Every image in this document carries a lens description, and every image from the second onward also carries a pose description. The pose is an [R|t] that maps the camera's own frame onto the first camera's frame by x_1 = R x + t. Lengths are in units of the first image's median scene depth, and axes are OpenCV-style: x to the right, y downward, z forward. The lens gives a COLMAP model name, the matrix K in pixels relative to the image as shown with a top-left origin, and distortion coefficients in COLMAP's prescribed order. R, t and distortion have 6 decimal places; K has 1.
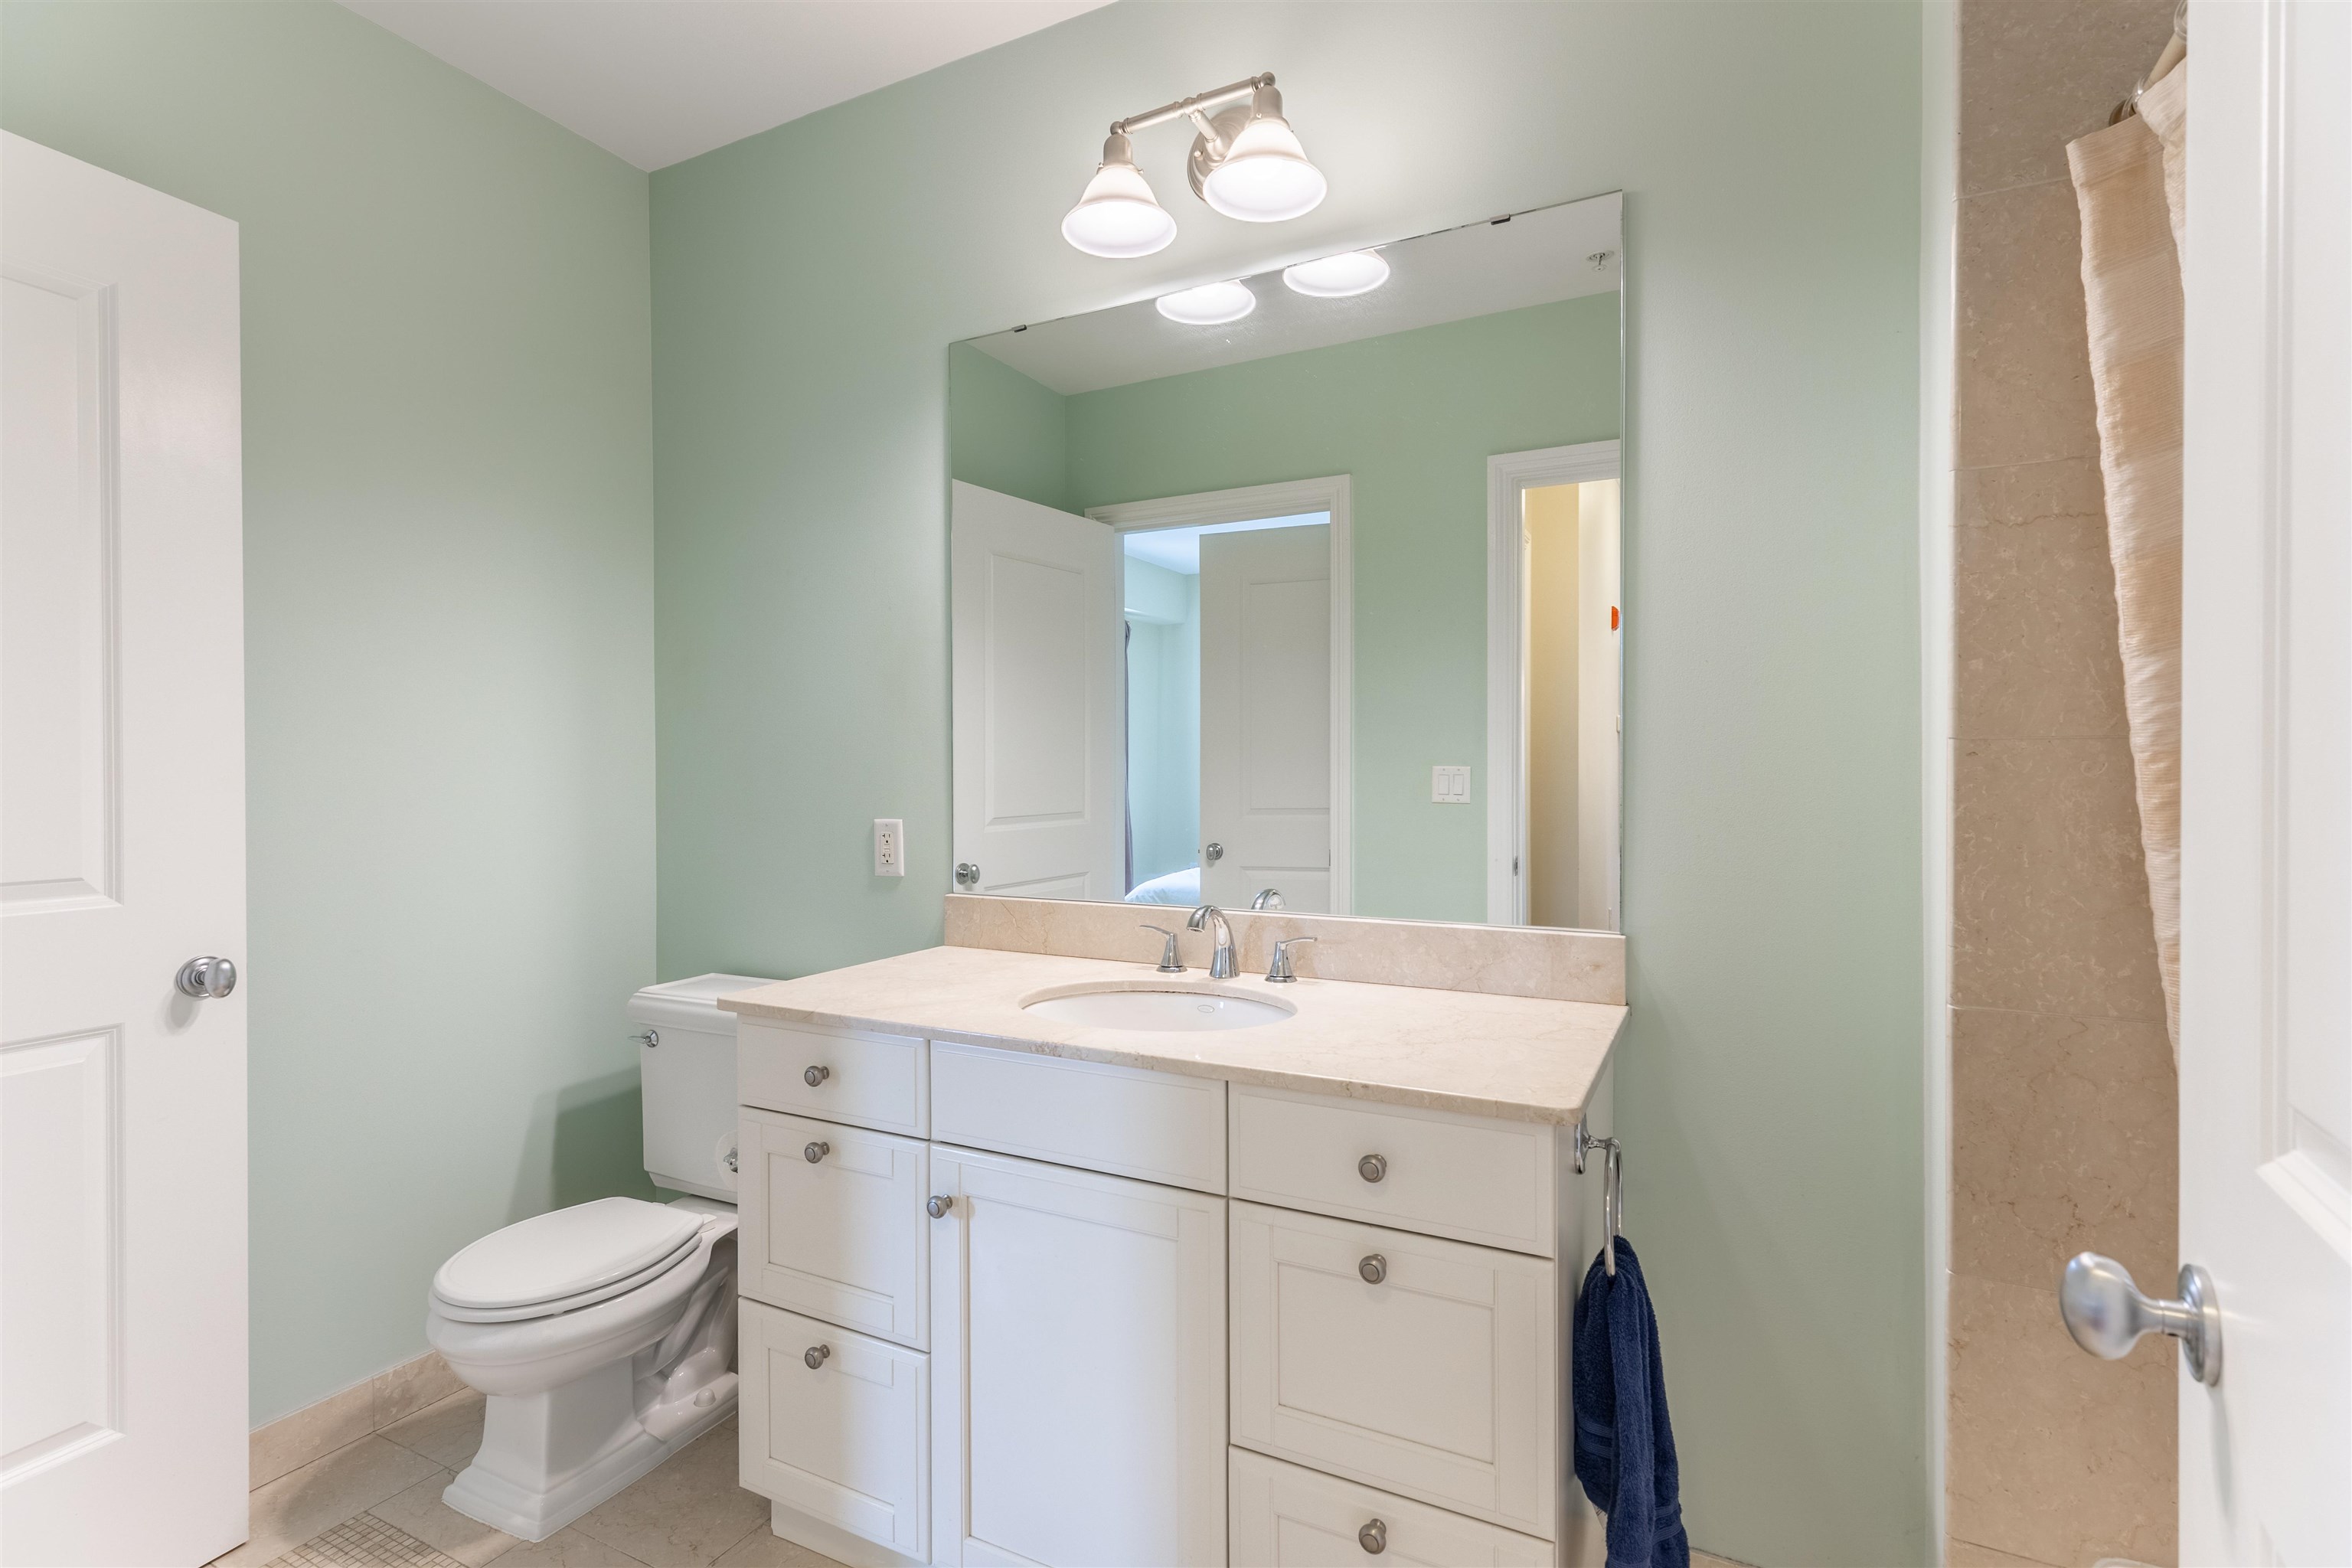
lens RADIAL K [[1081.1, 0, 1176.0], [0, 1081.1, 784.0], [0, 0, 1]] dist [0.023879, 0.000285]
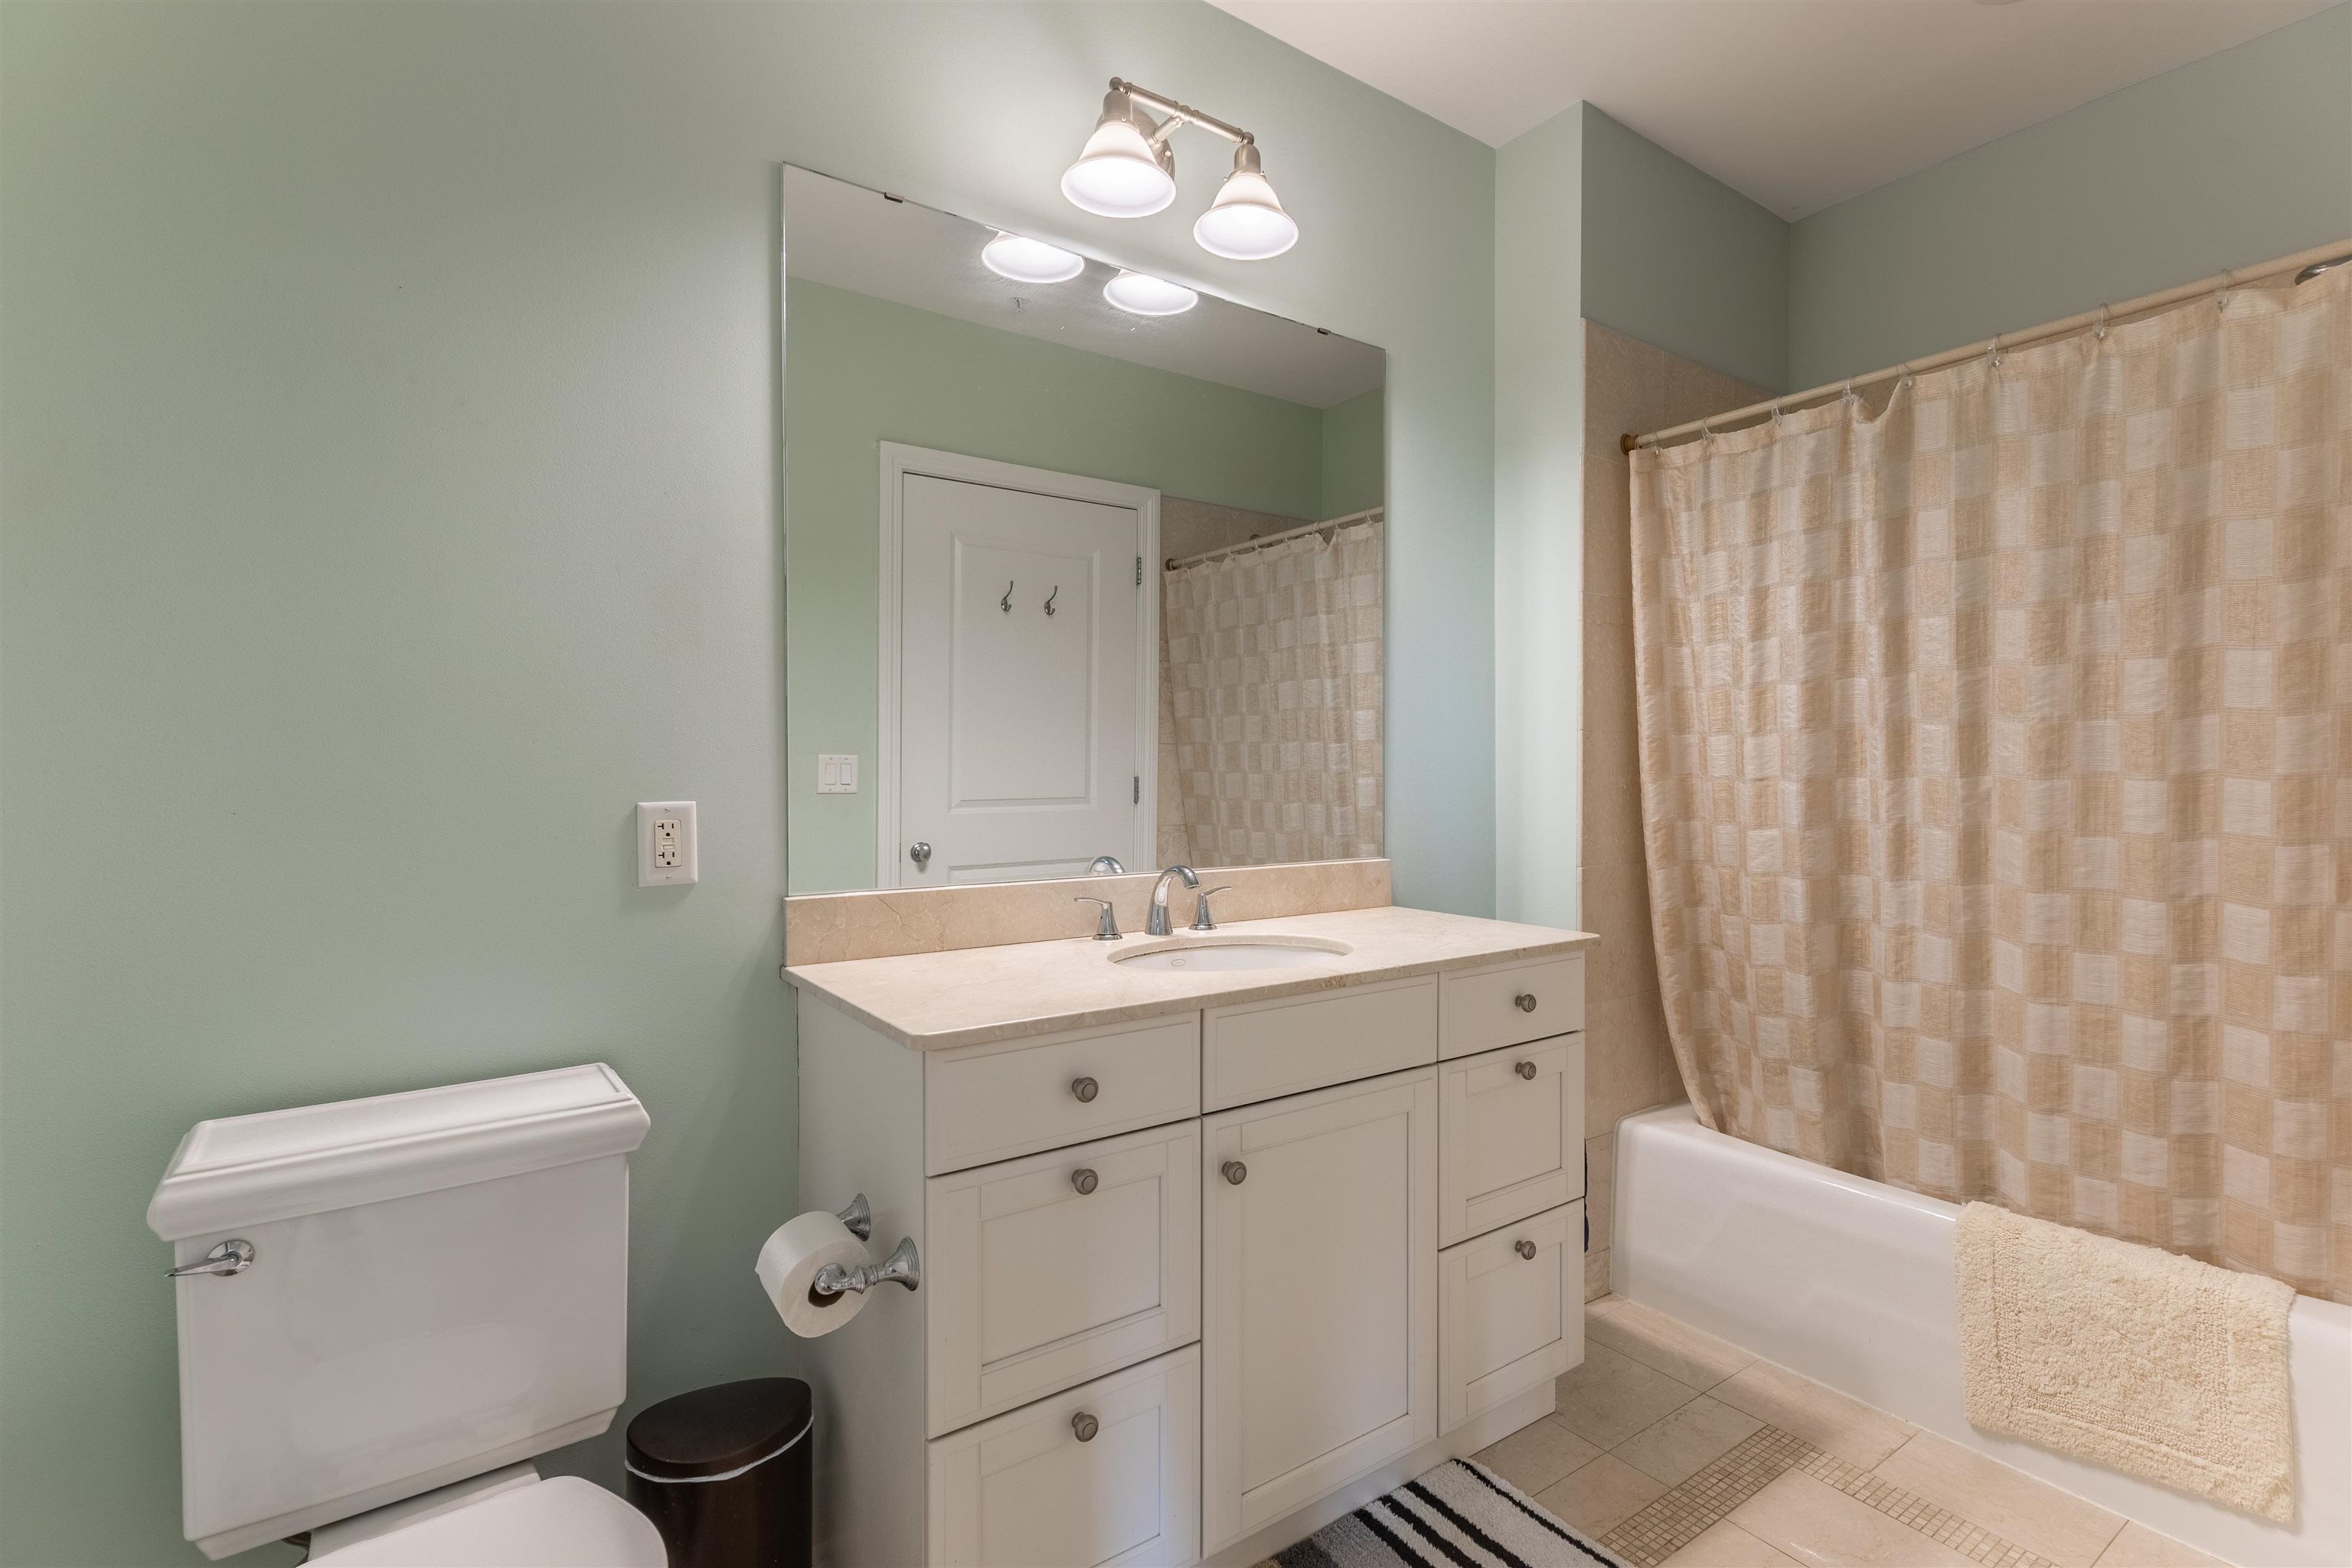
lens RADIAL K [[1126.2, 0, 1237.2], [0, 1126.2, 800.9], [0, 0, 1]] dist [0.001951, 0.000113]
pose [[0.438807, -0.016287, 0.898434, -0.959203], [0.016910, 0.999808, 0.009866, 0.040574], [-0.898422, 0.010864, 0.438998, 0.477300]]
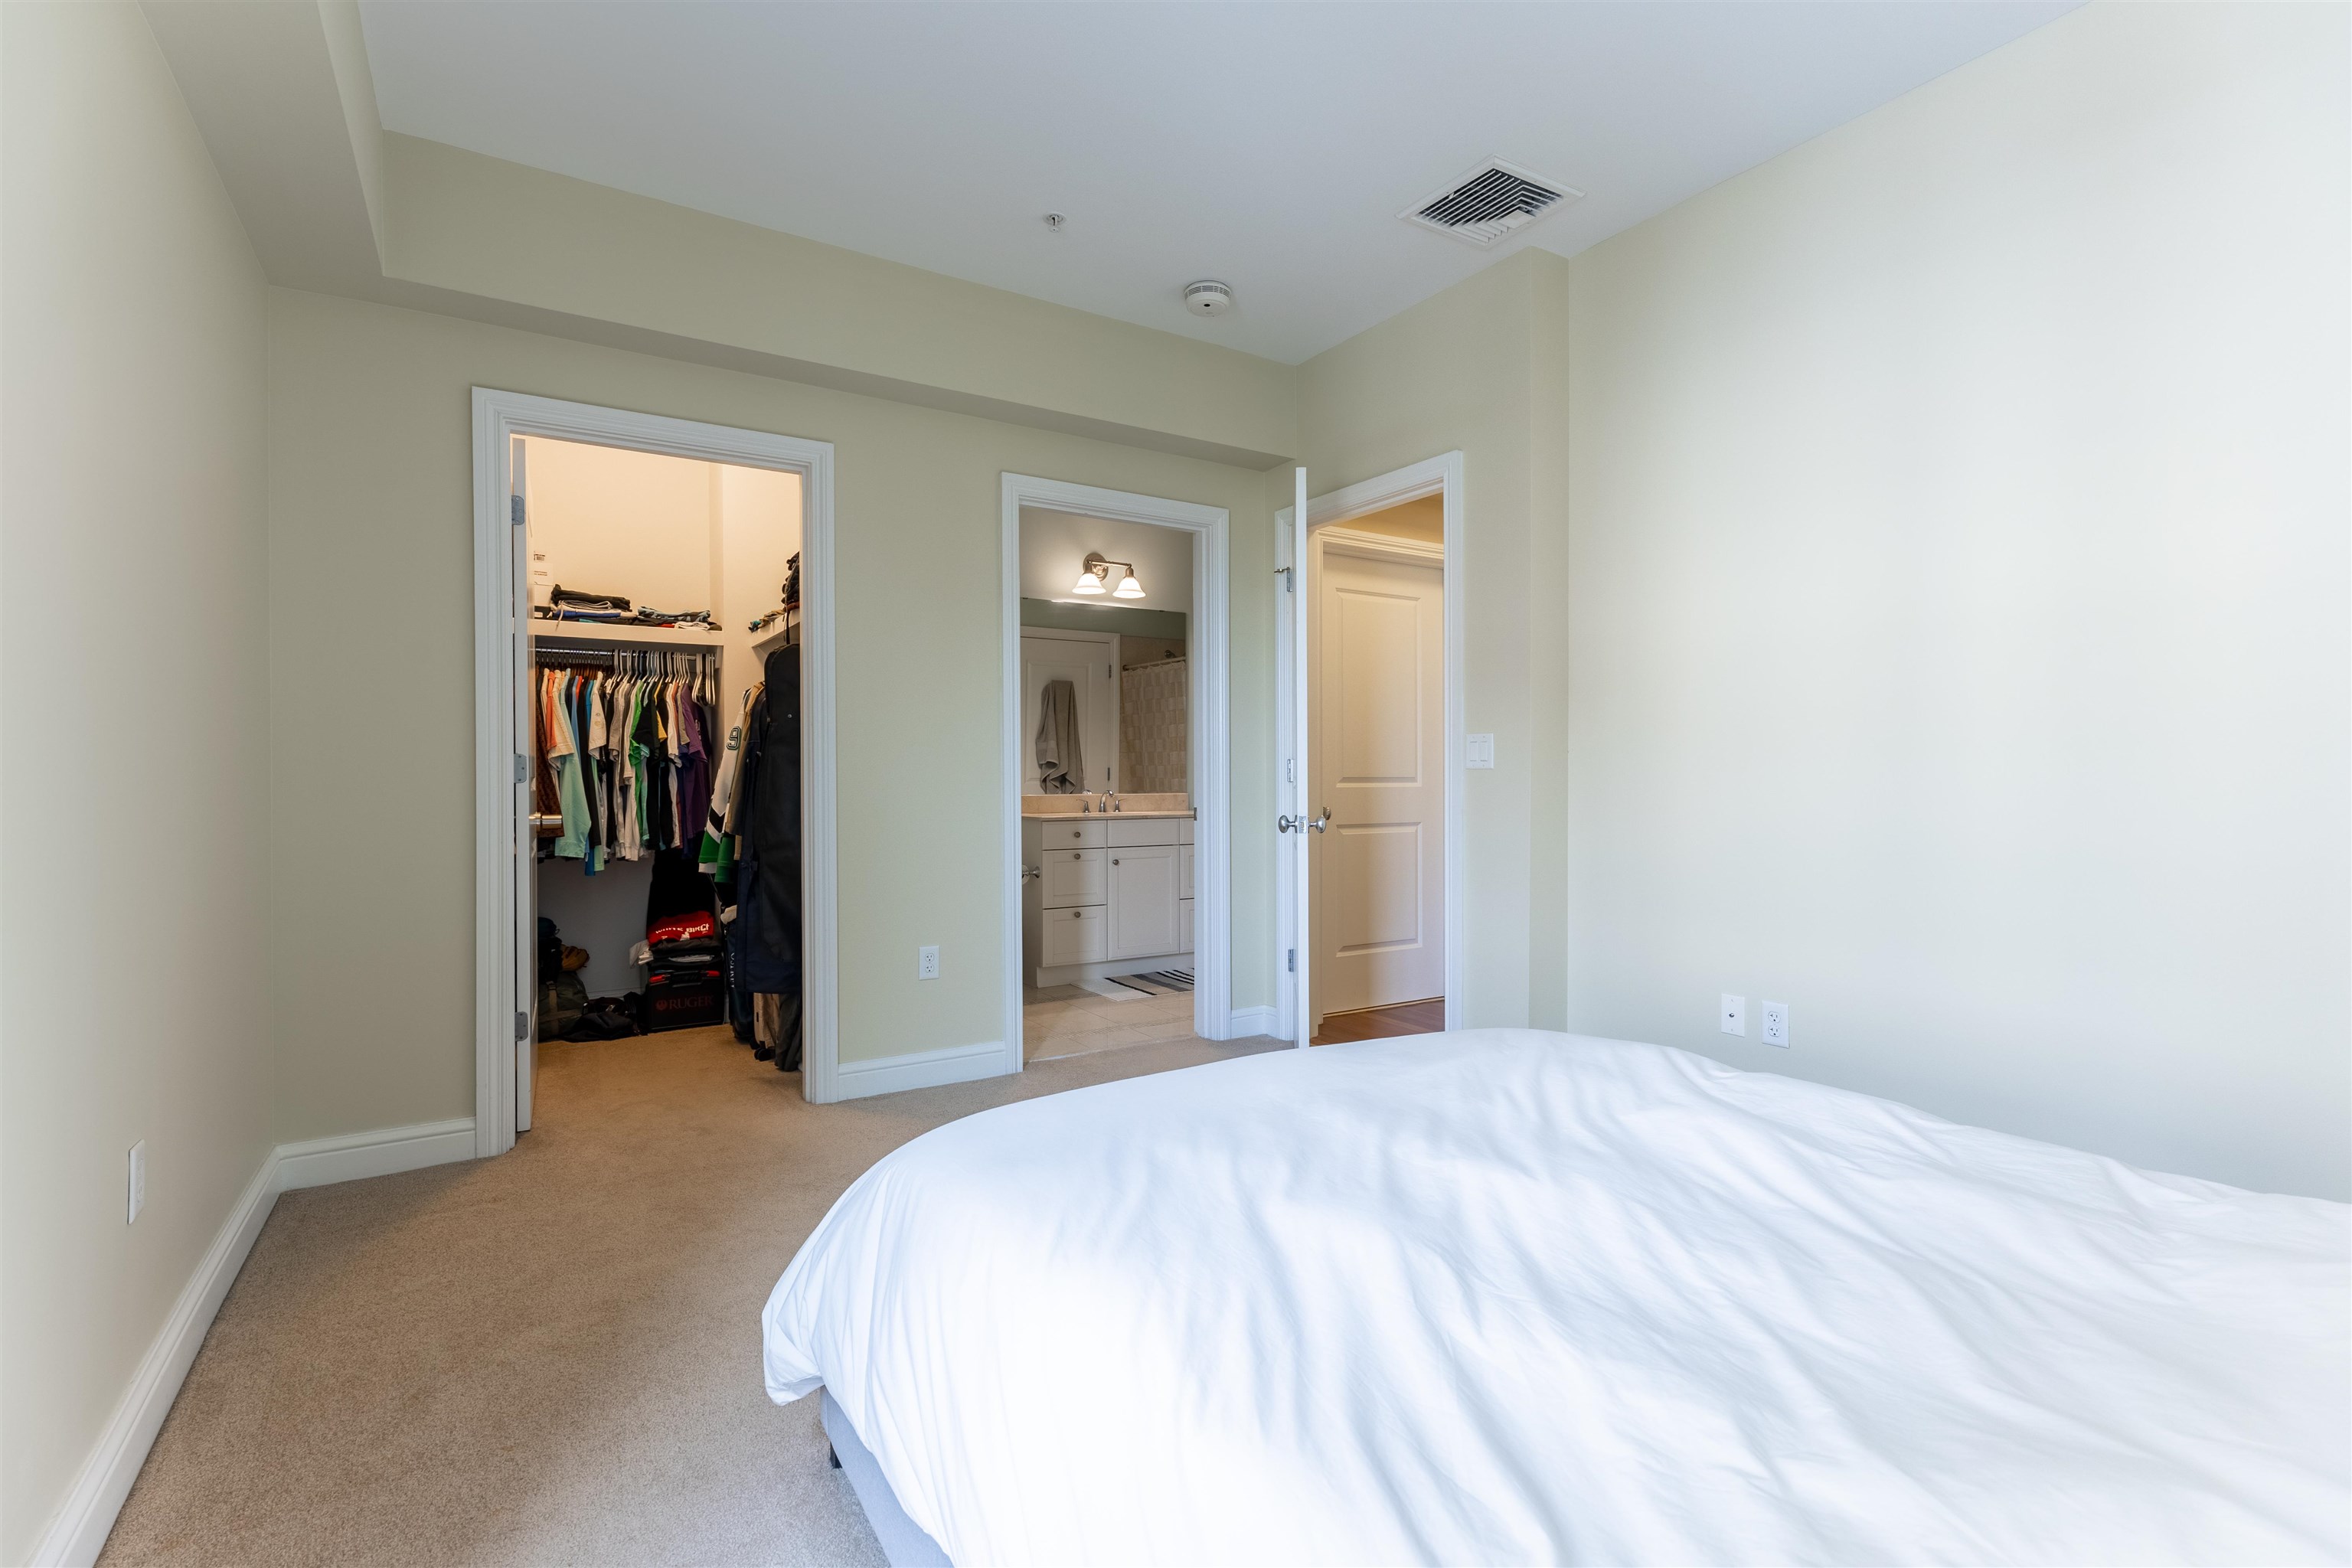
lens RADIAL K [[1081.1, 0, 1176.0], [0, 1081.1, 784.0], [0, 0, 1]] dist [0.023879, 0.000285]
pose [[0.495498, 0.000468, 0.868609, -2.931347], [0.017890, 0.999782, -0.010744, 0.137436], [-0.868425, 0.020863, 0.495382, -0.916835]]
